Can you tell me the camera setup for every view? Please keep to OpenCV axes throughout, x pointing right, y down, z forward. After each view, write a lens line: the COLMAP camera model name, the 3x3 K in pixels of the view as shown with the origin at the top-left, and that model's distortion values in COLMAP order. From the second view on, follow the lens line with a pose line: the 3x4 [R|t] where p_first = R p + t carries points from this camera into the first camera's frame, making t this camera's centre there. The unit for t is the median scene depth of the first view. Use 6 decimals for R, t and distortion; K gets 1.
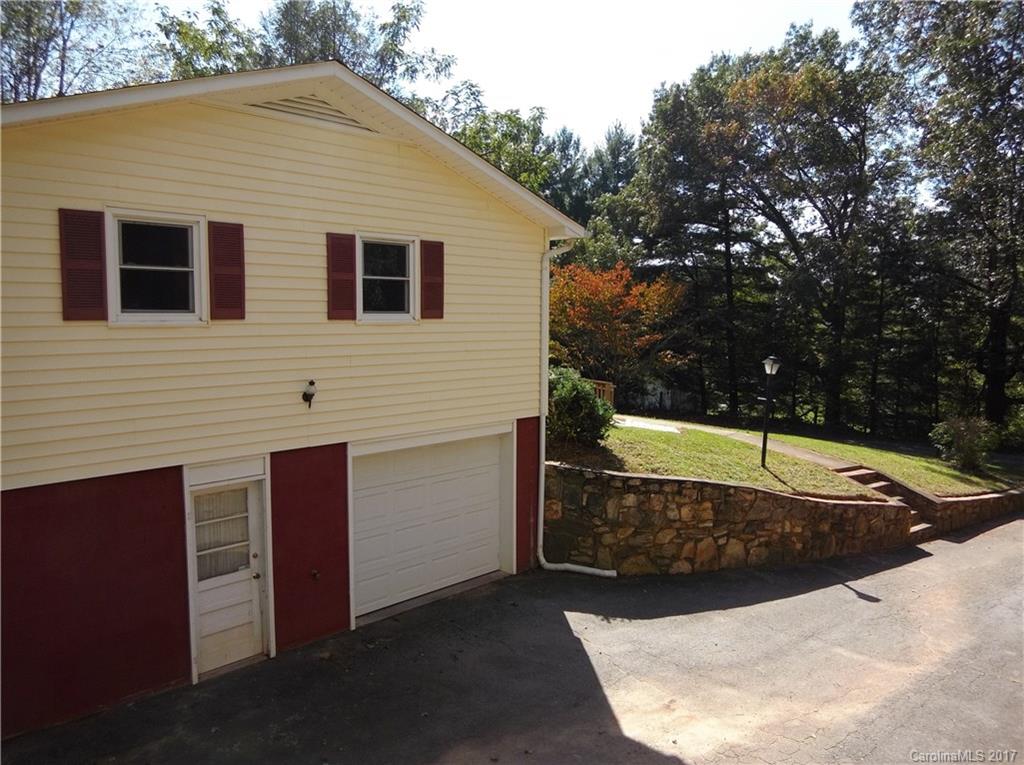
lens RADIAL K [[752.6, 0, 507.9], [0, 752.6, 378.9], [0, 0, 1]] dist [0.001229, -0.002701]
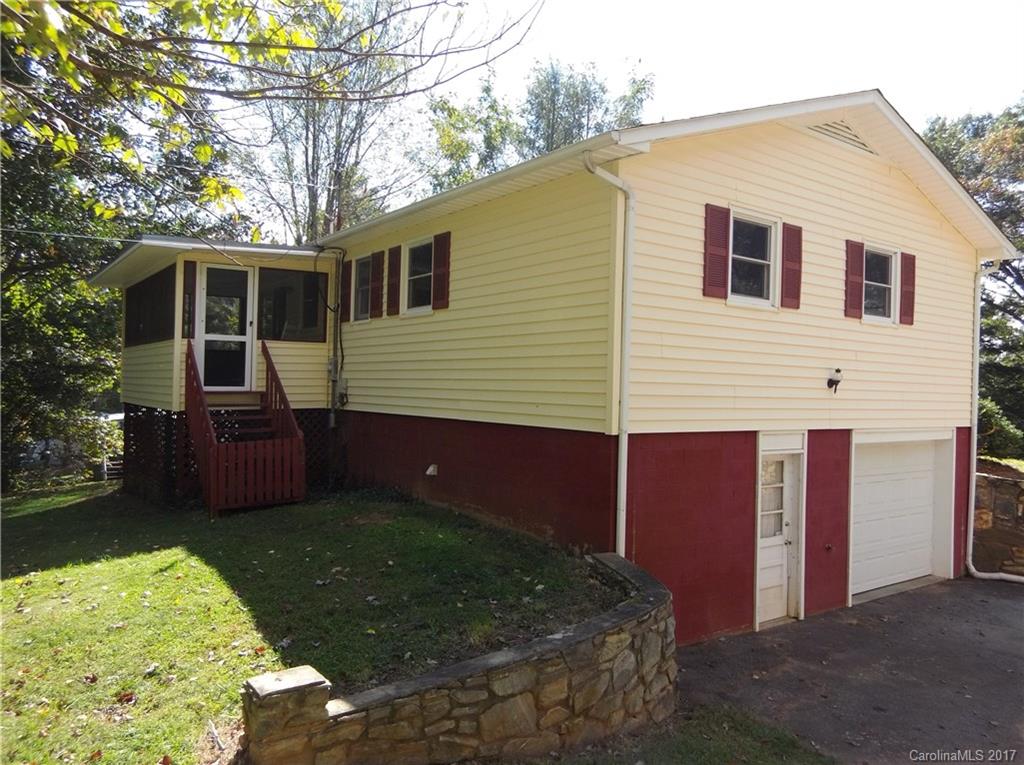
lens RADIAL K [[752.6, 0, 507.9], [0, 752.6, 378.9], [0, 0, 1]] dist [0.001229, -0.002701]
pose [[0.987000, 0.025802, -0.158637, -0.525482], [-0.040803, 0.994919, -0.092044, 0.130203], [0.155456, 0.097321, 0.983037, -0.158159]]
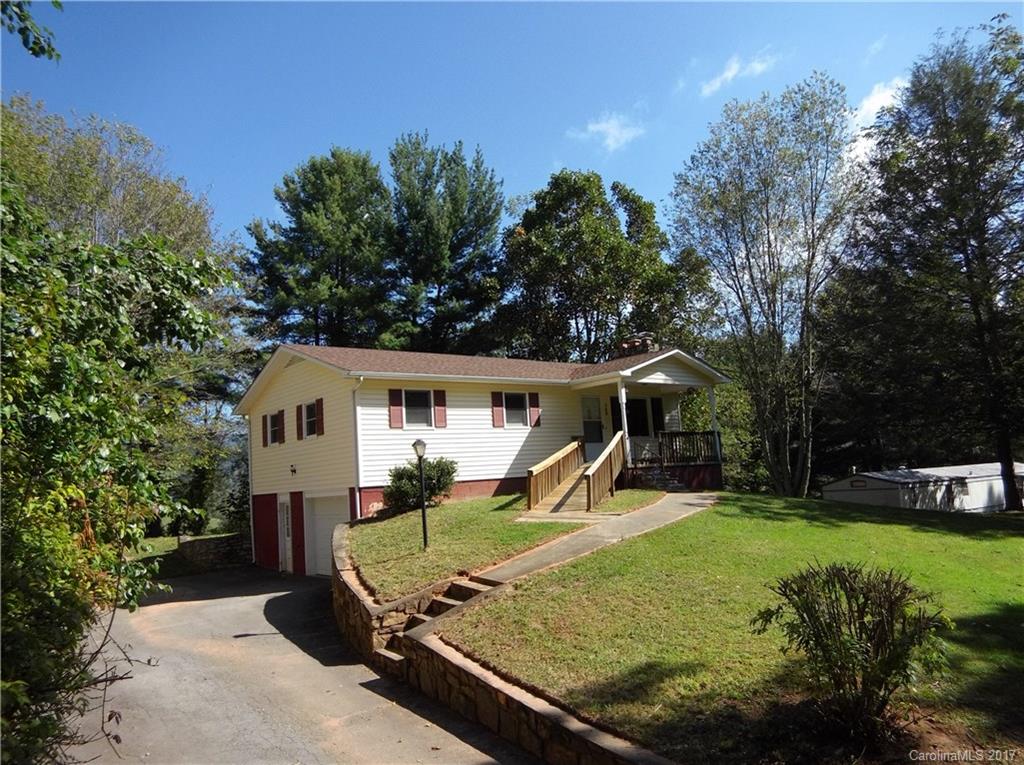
lens RADIAL K [[738.3, 0, 512.0], [0, 738.3, 382.5], [0, 0, 1]] dist [0.034541, 0.000499]
pose [[-0.097464, -0.119372, -0.988054, 2.033509], [-0.012979, 0.992849, -0.118671, 0.013465], [0.995154, 0.001258, -0.098316, 1.850129]]
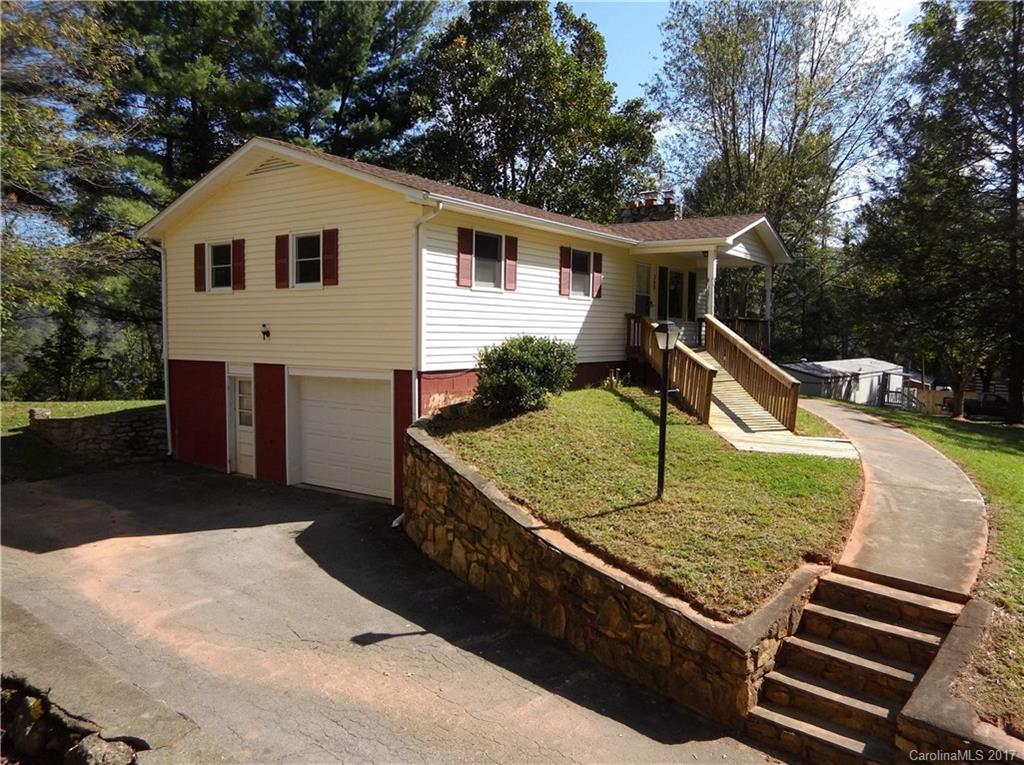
lens RADIAL K [[747.9, 0, 514.8], [0, 747.9, 364.9], [0, 0, 1]] dist [-0.008237, -0.007236]
pose [[0.190996, 0.048801, -0.980377, 1.408981], [-0.086079, 0.995748, 0.032796, -0.009044], [0.977809, 0.078126, 0.194384, 1.145238]]
